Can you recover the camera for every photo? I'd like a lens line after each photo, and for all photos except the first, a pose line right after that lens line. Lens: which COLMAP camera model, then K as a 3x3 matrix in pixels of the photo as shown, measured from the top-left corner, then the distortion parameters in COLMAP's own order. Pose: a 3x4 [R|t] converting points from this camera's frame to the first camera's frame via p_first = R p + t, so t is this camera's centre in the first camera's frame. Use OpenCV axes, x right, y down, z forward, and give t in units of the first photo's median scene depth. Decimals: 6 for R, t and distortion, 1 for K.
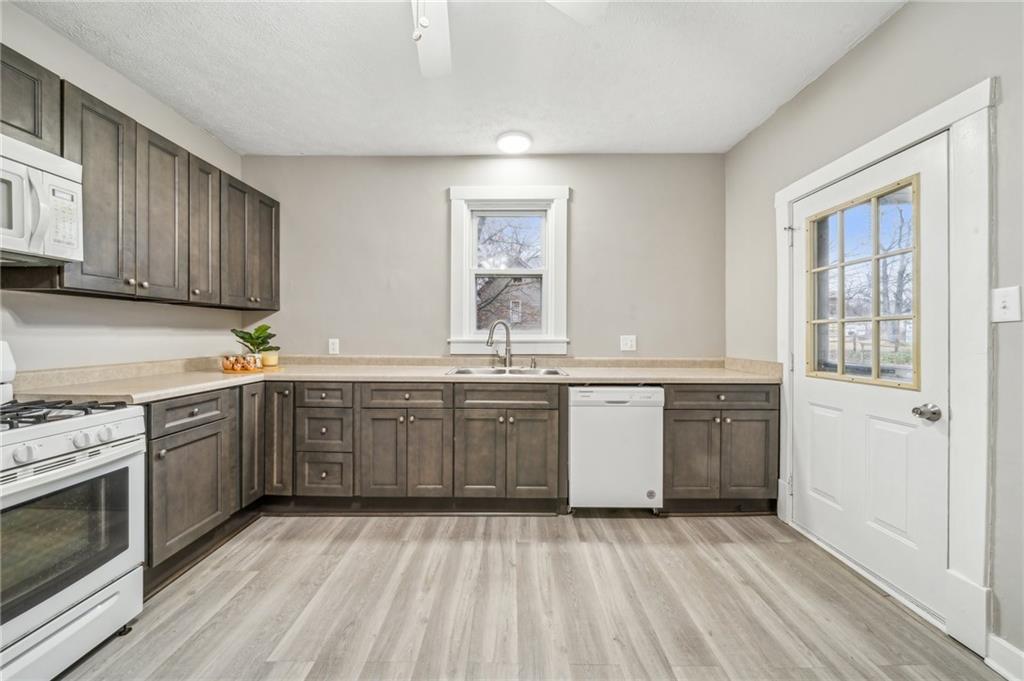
lens RADIAL K [[355.8, 0, 511.9], [0, 355.8, 335.8], [0, 0, 1]] dist [-0.007524, -0.000355]
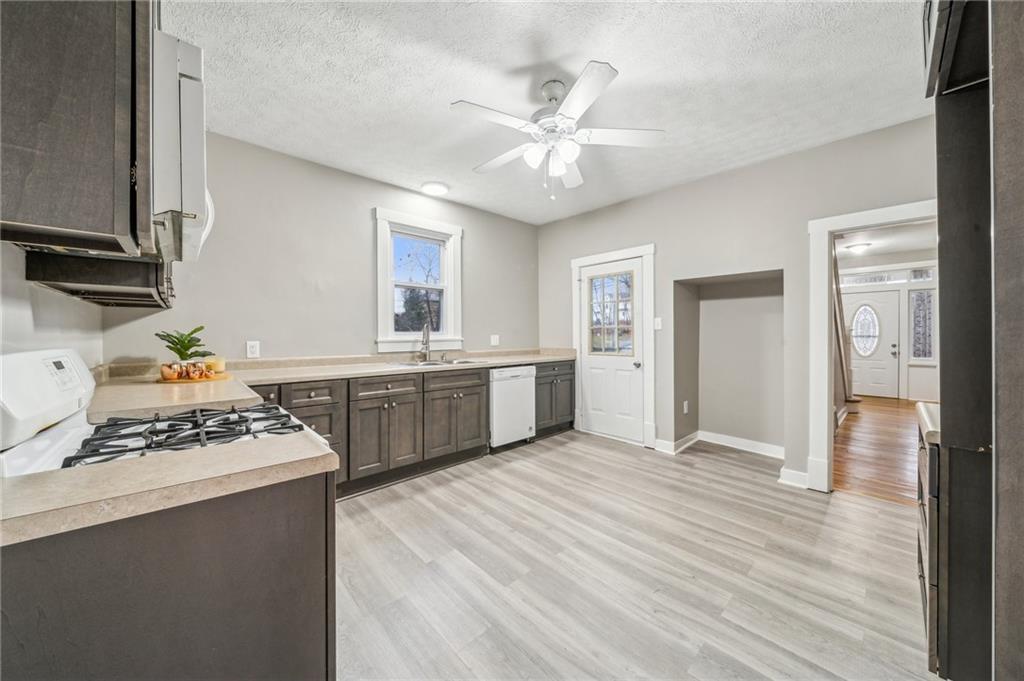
lens RADIAL K [[355.8, 0, 506.1], [0, 355.8, 337.4], [0, 0, 1]] dist [-0.007524, -0.000355]
pose [[0.732778, -0.011114, 0.680377, -0.825946], [0.007916, 0.999938, 0.007808, -0.004954], [-0.680421, -0.000336, 0.732821, -0.162100]]
